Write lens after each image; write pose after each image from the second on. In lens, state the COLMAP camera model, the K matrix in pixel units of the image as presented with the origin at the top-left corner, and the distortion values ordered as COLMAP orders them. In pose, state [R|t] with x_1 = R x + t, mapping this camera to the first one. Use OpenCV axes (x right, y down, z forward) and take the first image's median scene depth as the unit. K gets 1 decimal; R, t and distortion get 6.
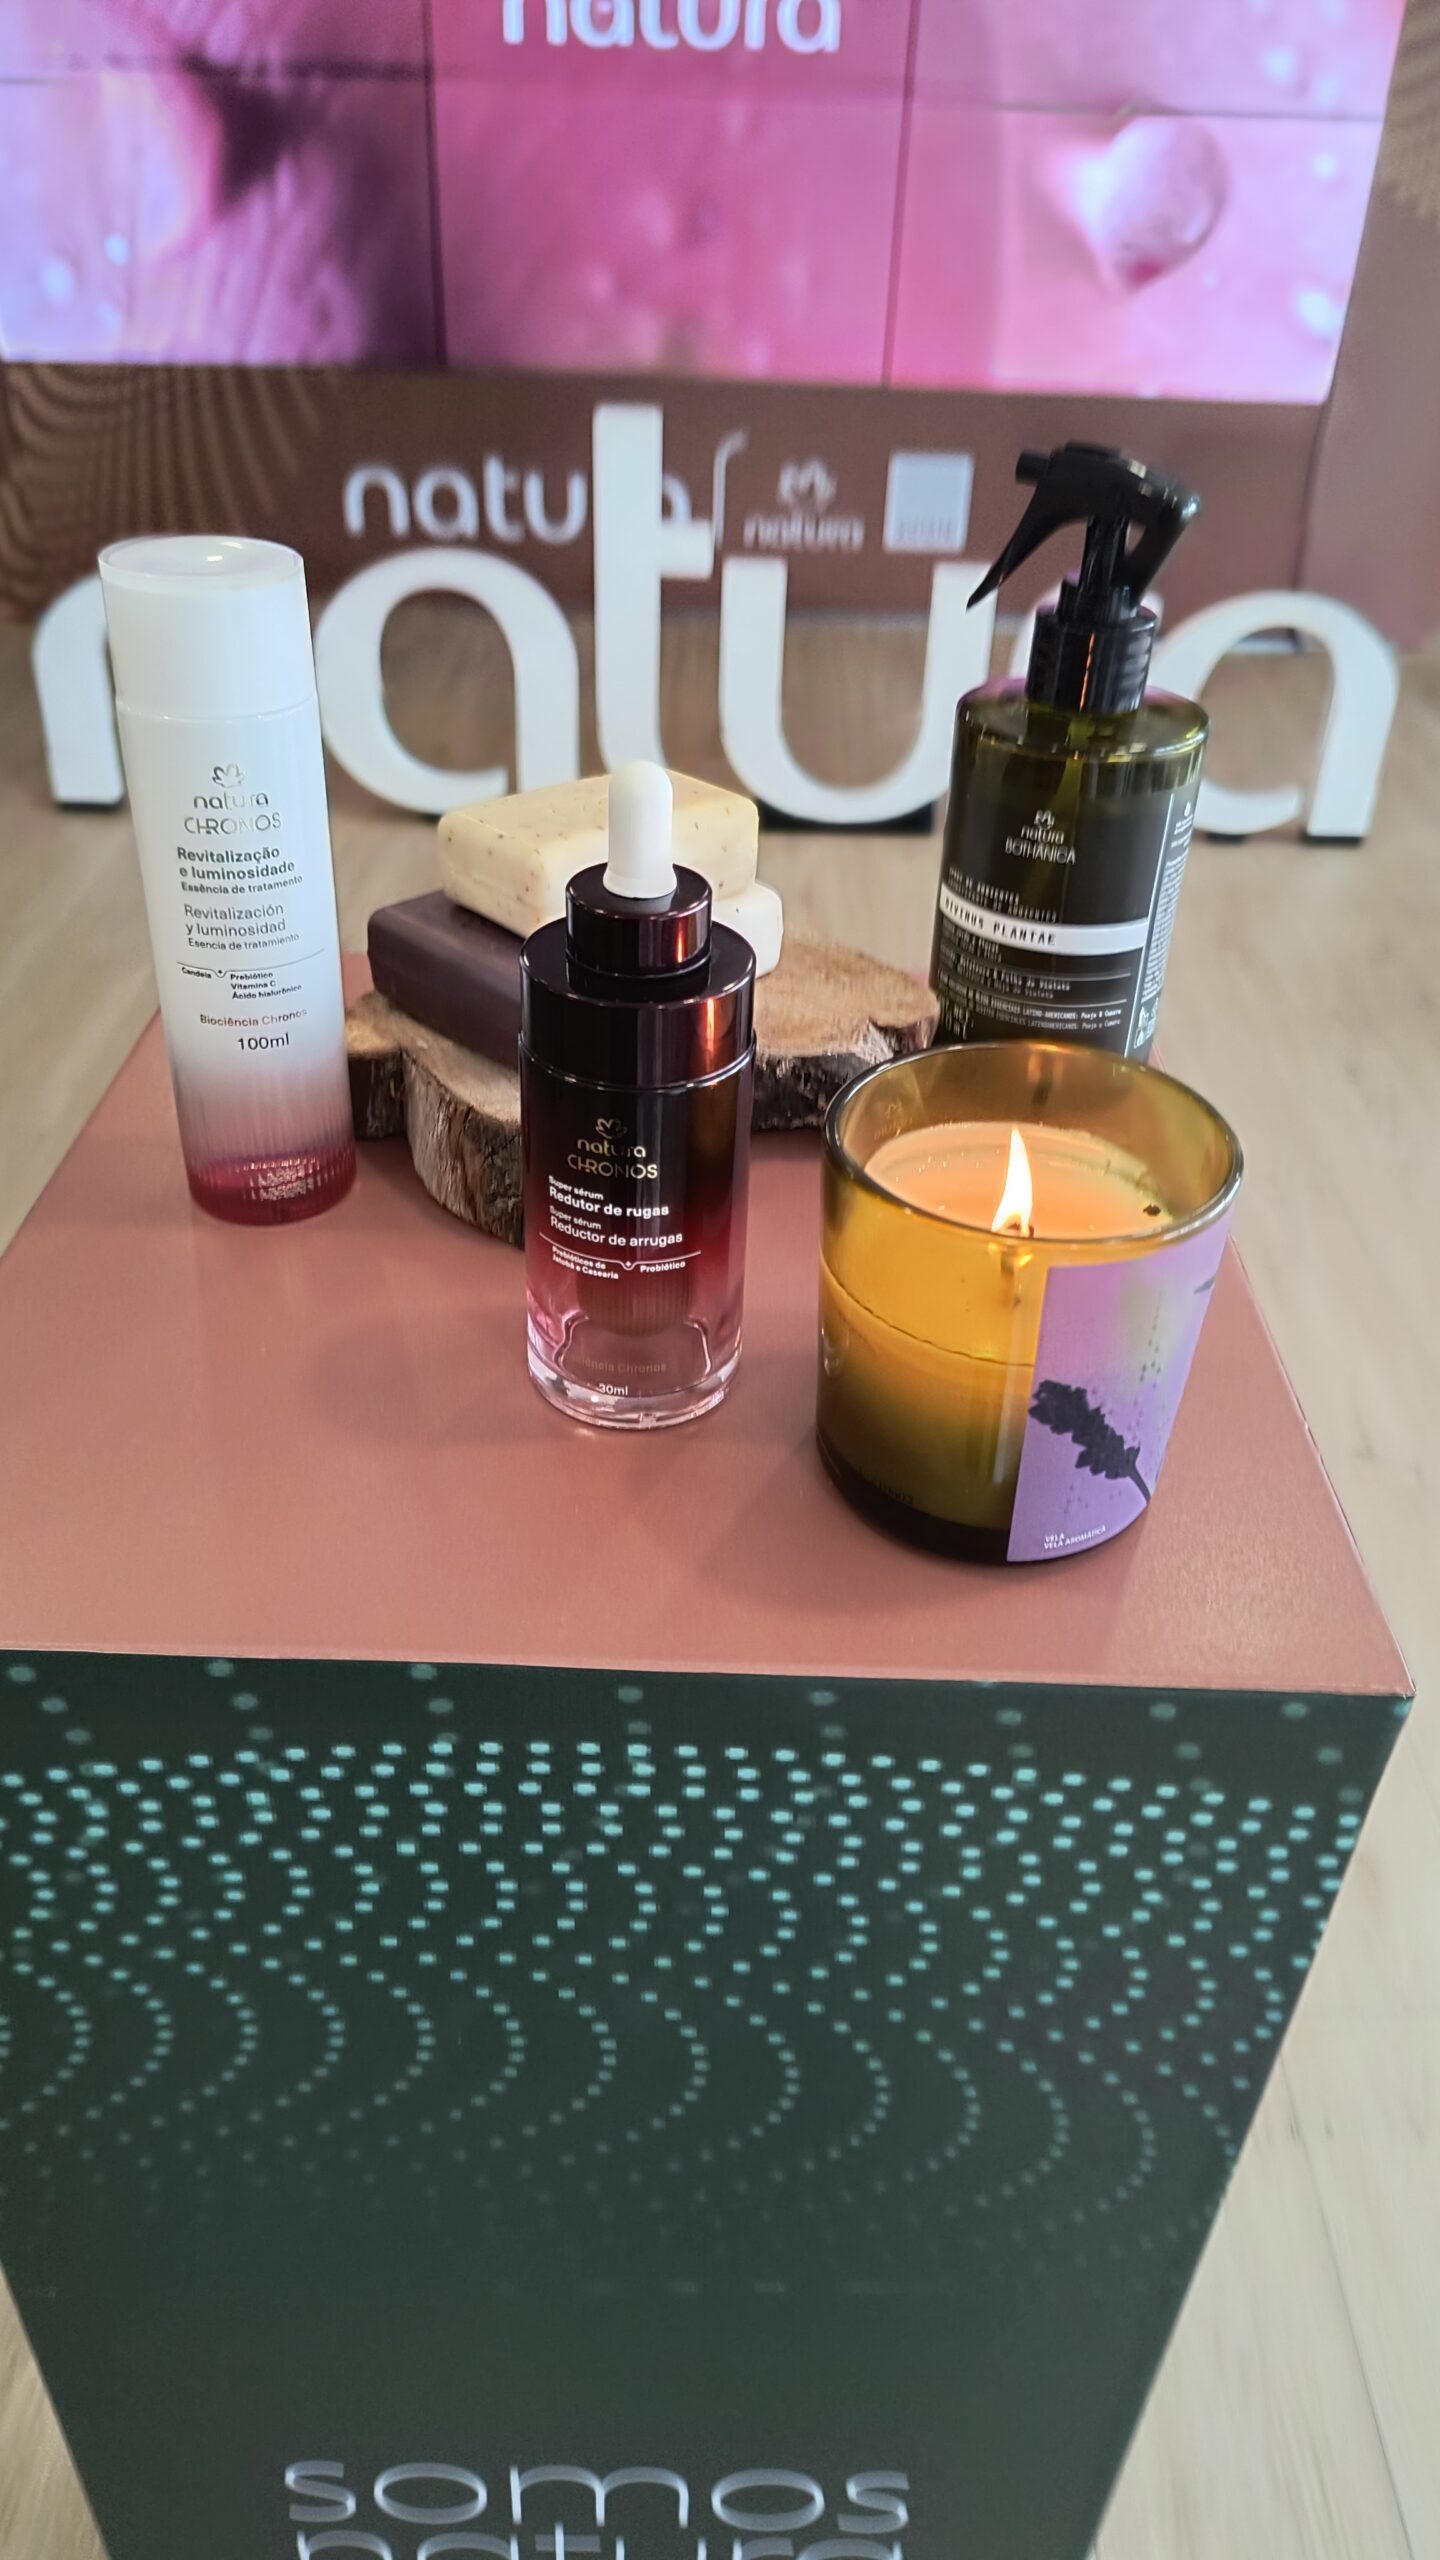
lens RADIAL K [[1759.1, 0, 704.9], [0, 1759.1, 1282.0], [0, 0, 1]] dist [0.019354, -0.000147]
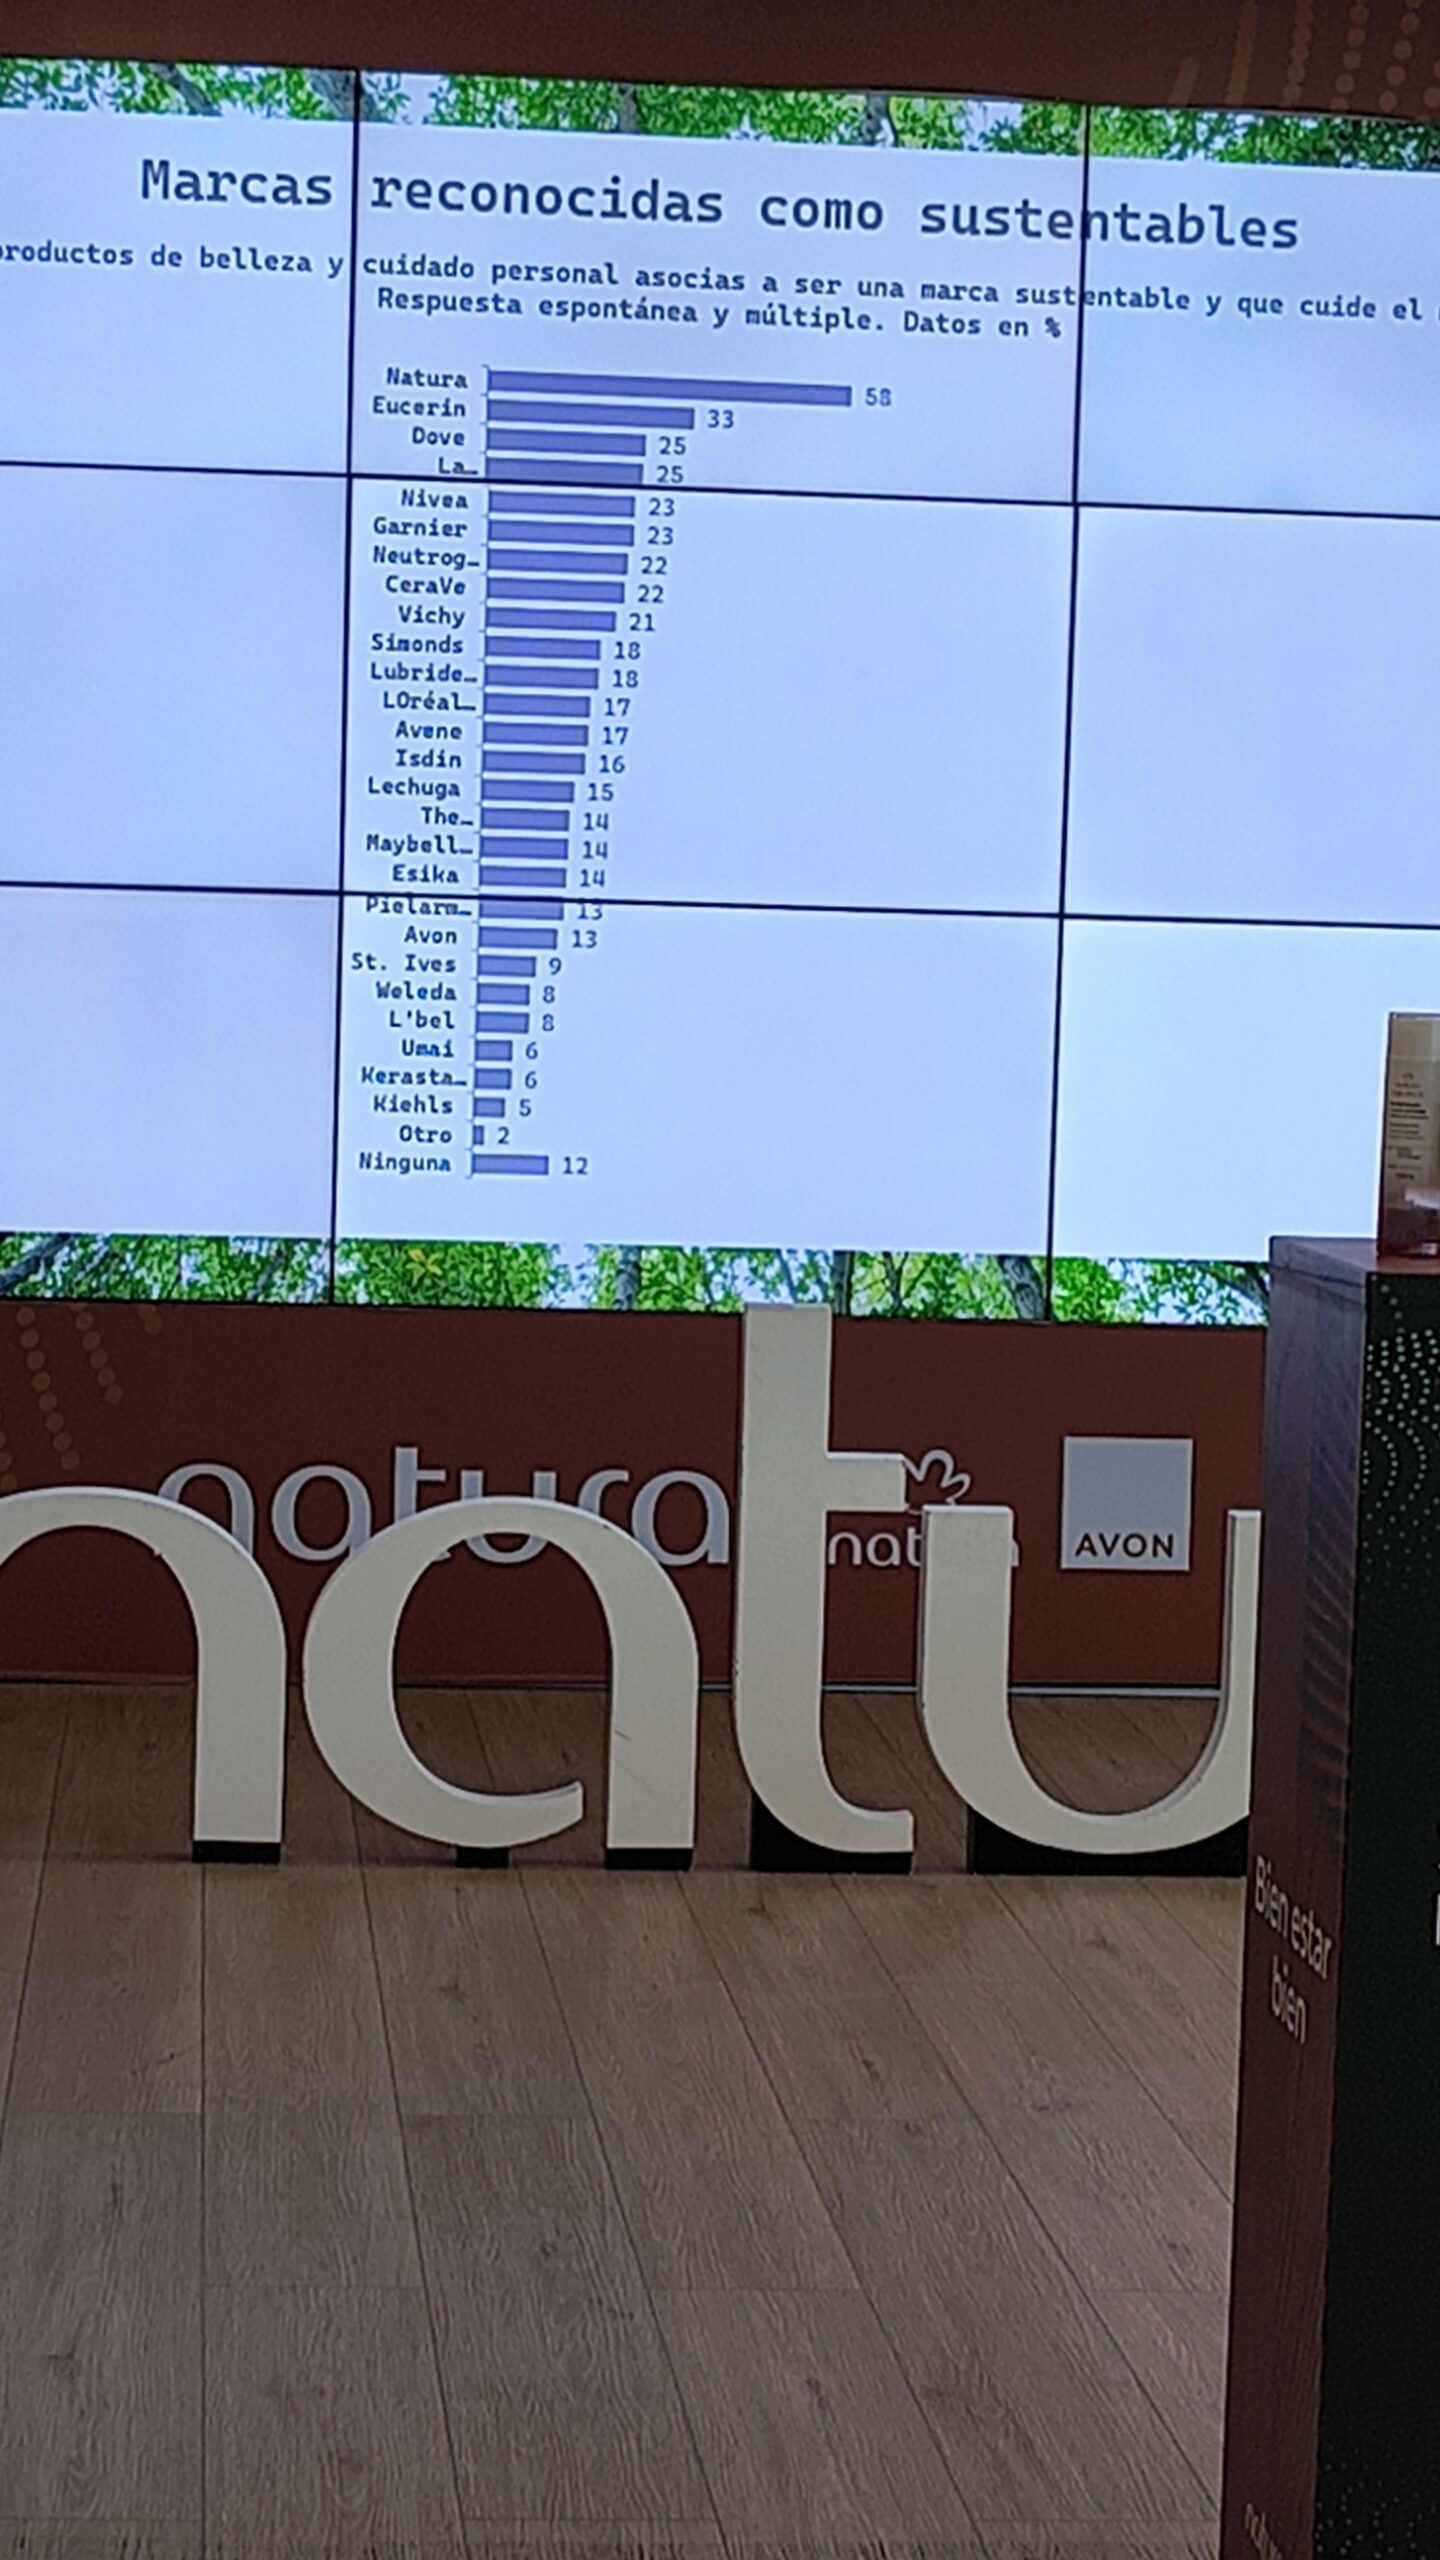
lens RADIAL K [[5109.3, 0, 698.6], [0, 5109.3, 1292.8], [0, 0, 1]] dist [0.003061, 0.000000]
pose [[0.993075, -0.004701, 0.117388, -1.801130], [0.064125, 0.858912, -0.508093, 3.116204], [-0.098437, 0.512102, 0.853265, -4.364108]]
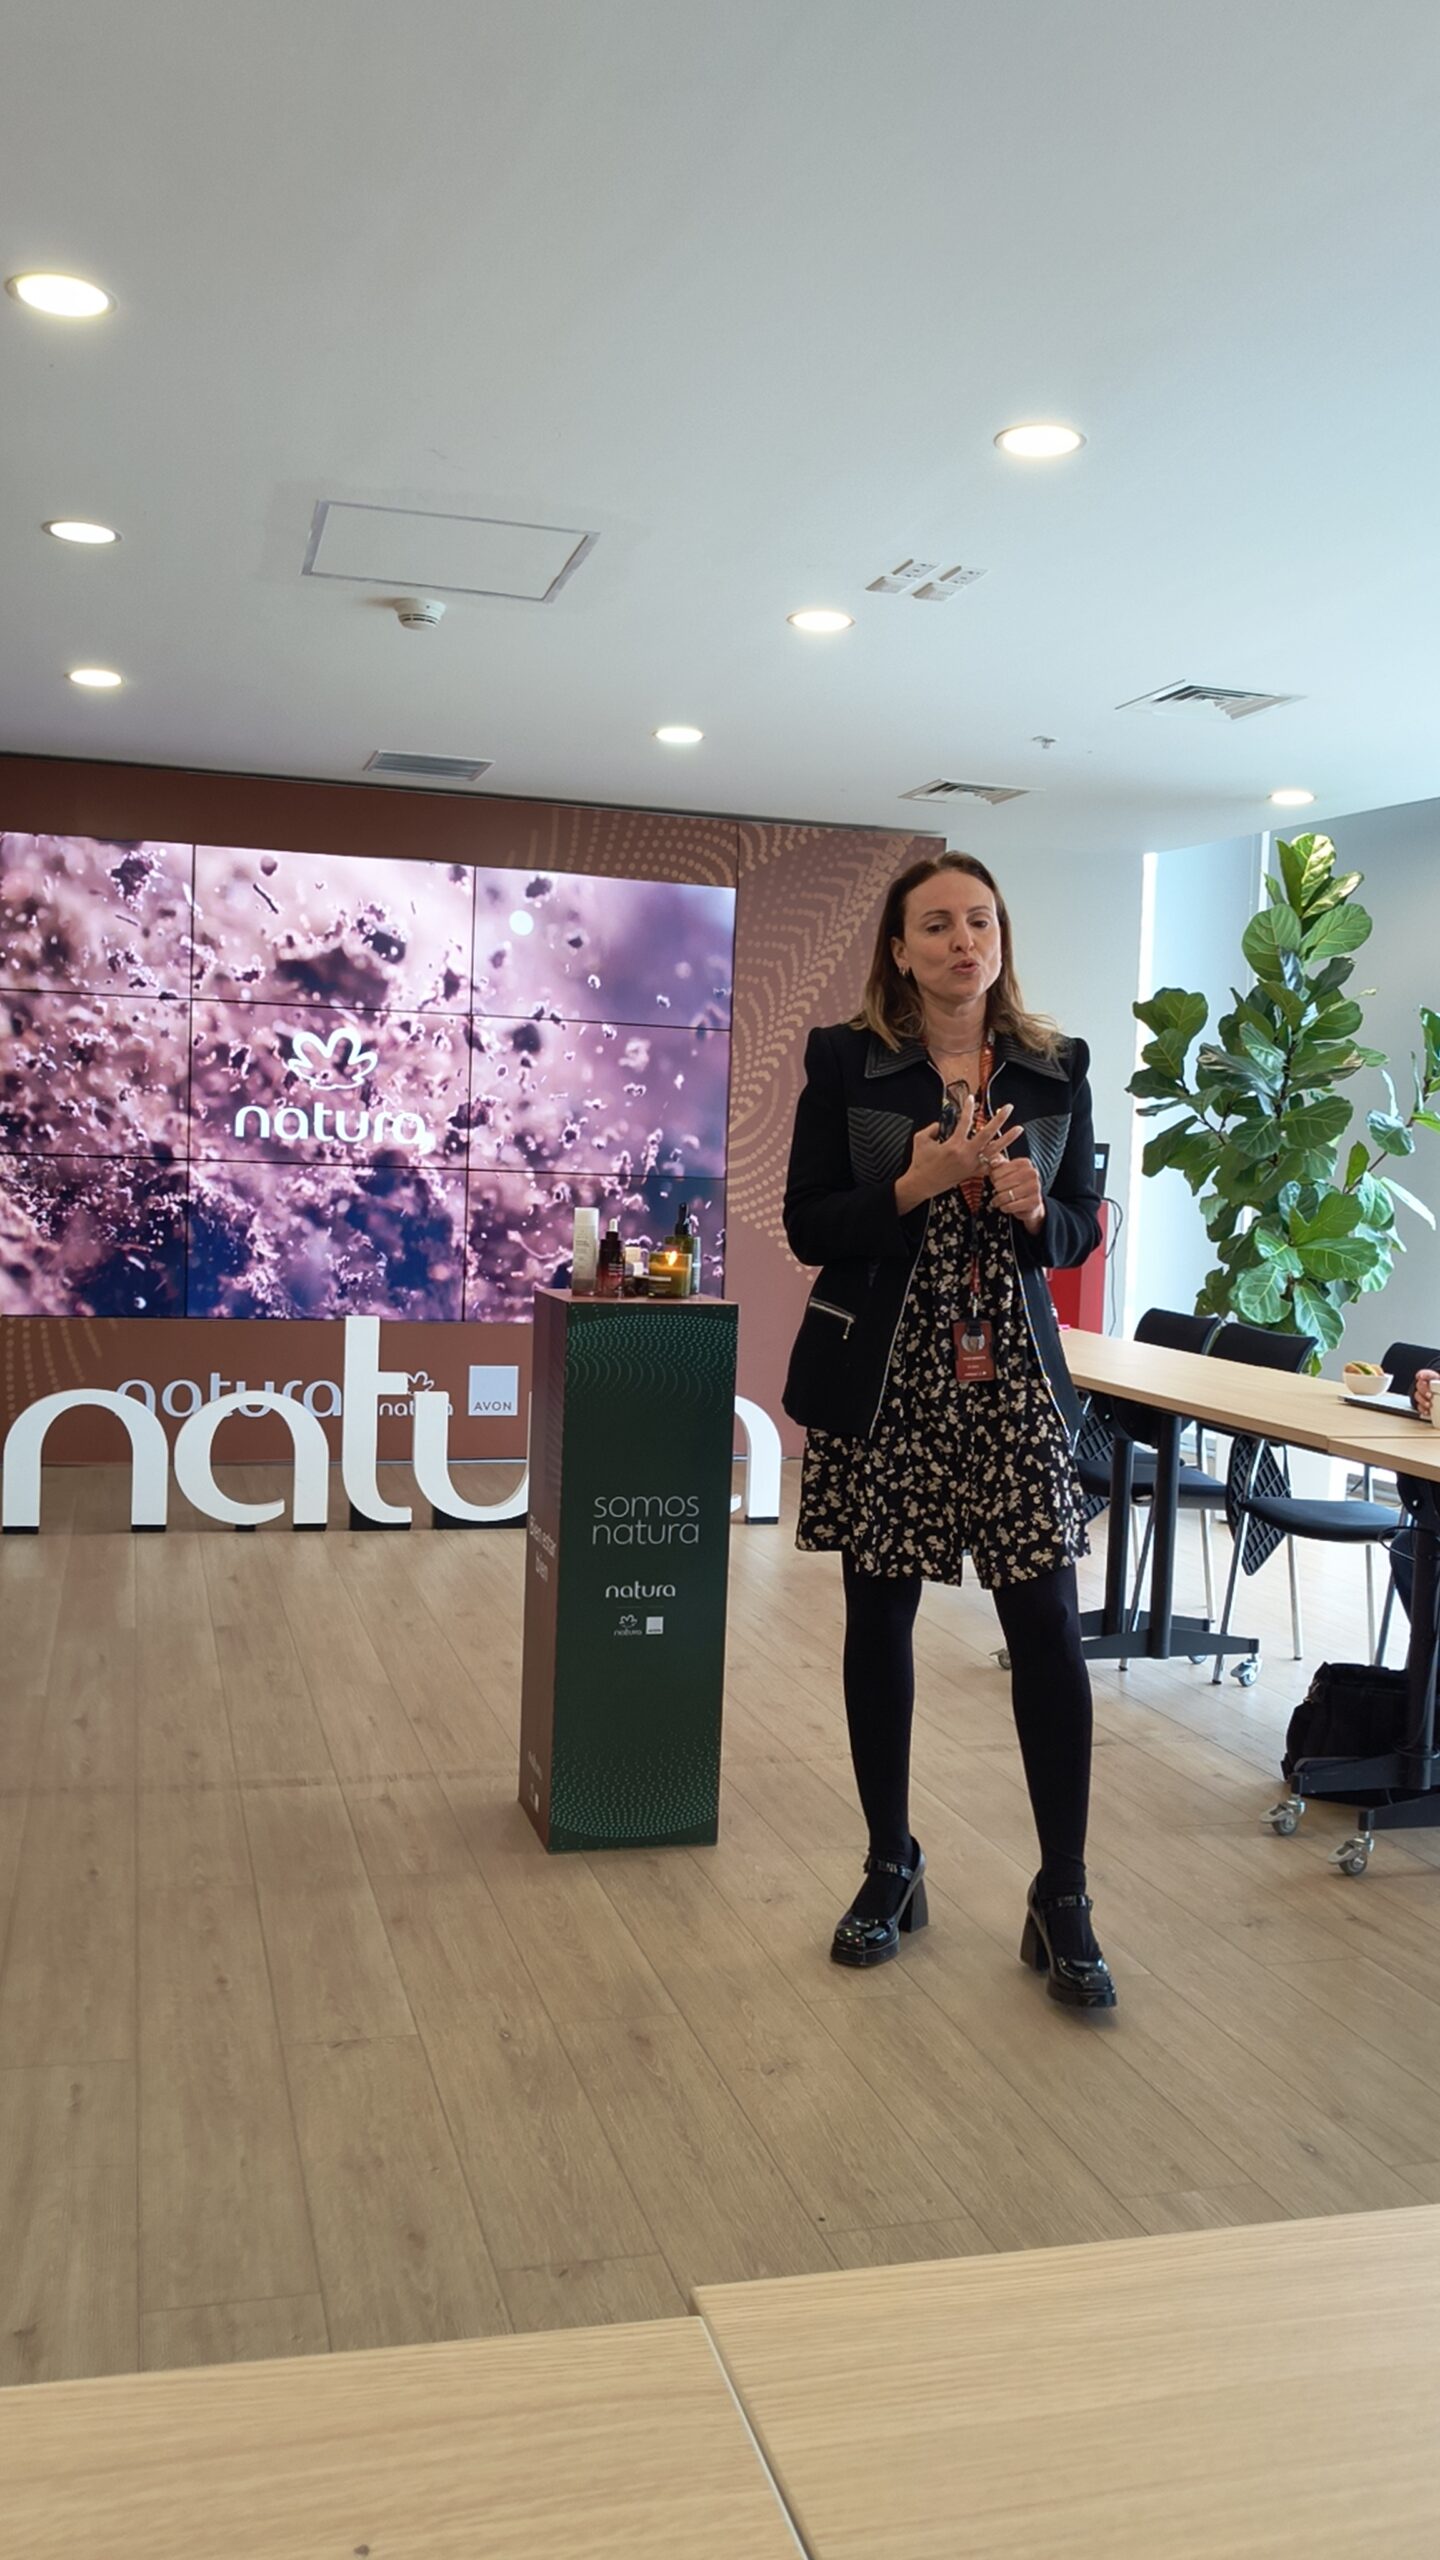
lens RADIAL K [[1963.7, 0, 679.4], [0, 1963.7, 1297.5], [0, 0, 1]] dist [0.000373, -0.006072]
pose [[0.957812, -0.010683, 0.287196, -1.801721], [0.157934, 0.854457, -0.494935, 3.303435], [-0.240109, 0.519413, 0.820097, -4.671007]]
